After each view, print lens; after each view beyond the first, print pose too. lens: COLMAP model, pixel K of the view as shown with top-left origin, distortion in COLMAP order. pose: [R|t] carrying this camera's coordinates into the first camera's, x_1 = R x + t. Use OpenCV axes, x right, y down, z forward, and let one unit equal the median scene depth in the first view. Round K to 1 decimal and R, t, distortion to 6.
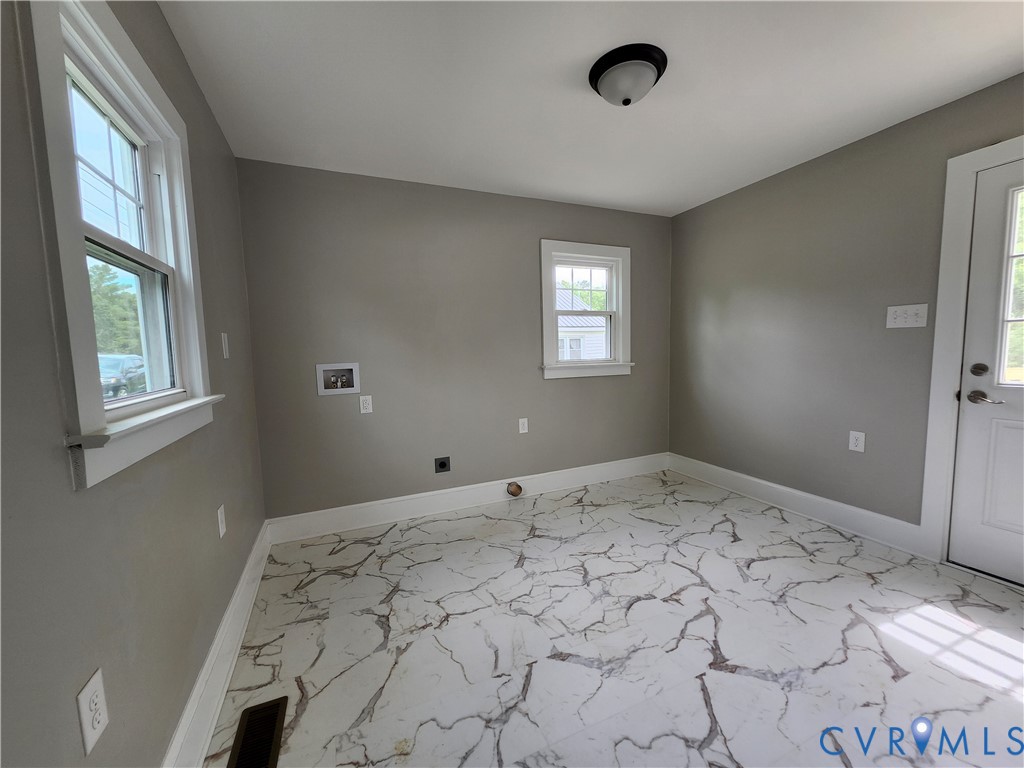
lens RADIAL K [[402.5, 0, 517.2], [0, 402.5, 389.7], [0, 0, 1]] dist [0.004304, -0.000784]
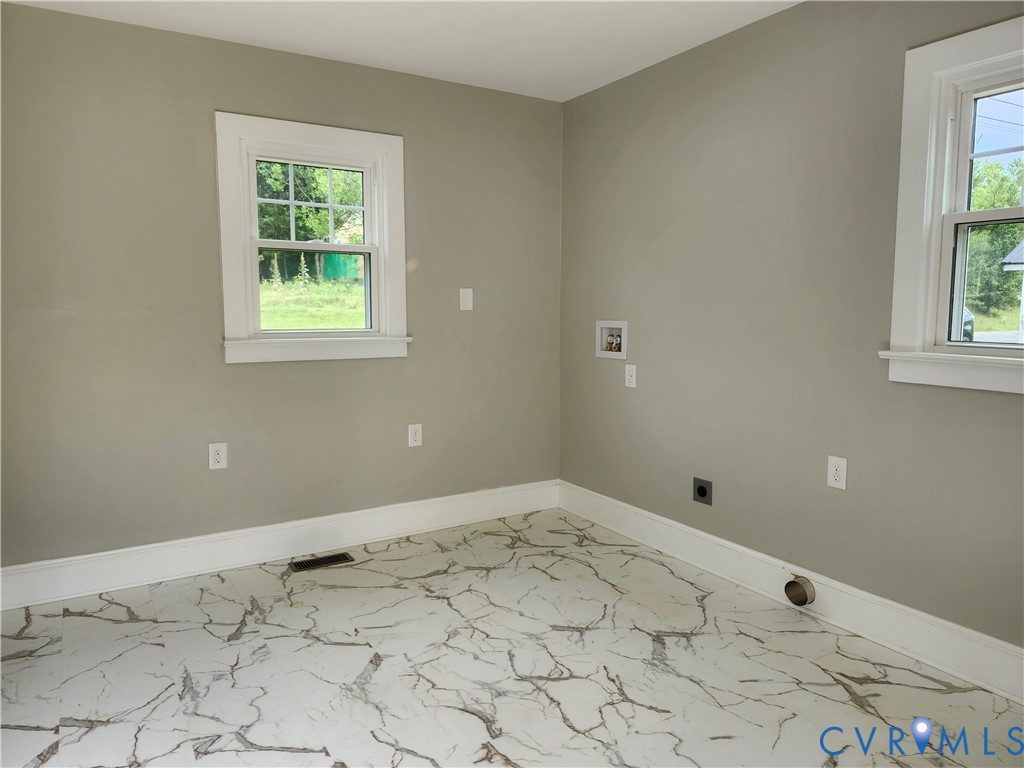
lens RADIAL K [[715.0, 0, 512.1], [0, 715.0, 378.6], [0, 0, 1]] dist [0.072757, -0.085598]
pose [[0.132577, 0.133955, -0.982079, 1.142700], [-0.105284, 0.987123, 0.120430, -0.121738], [0.985565, 0.087431, 0.144973, 0.709320]]
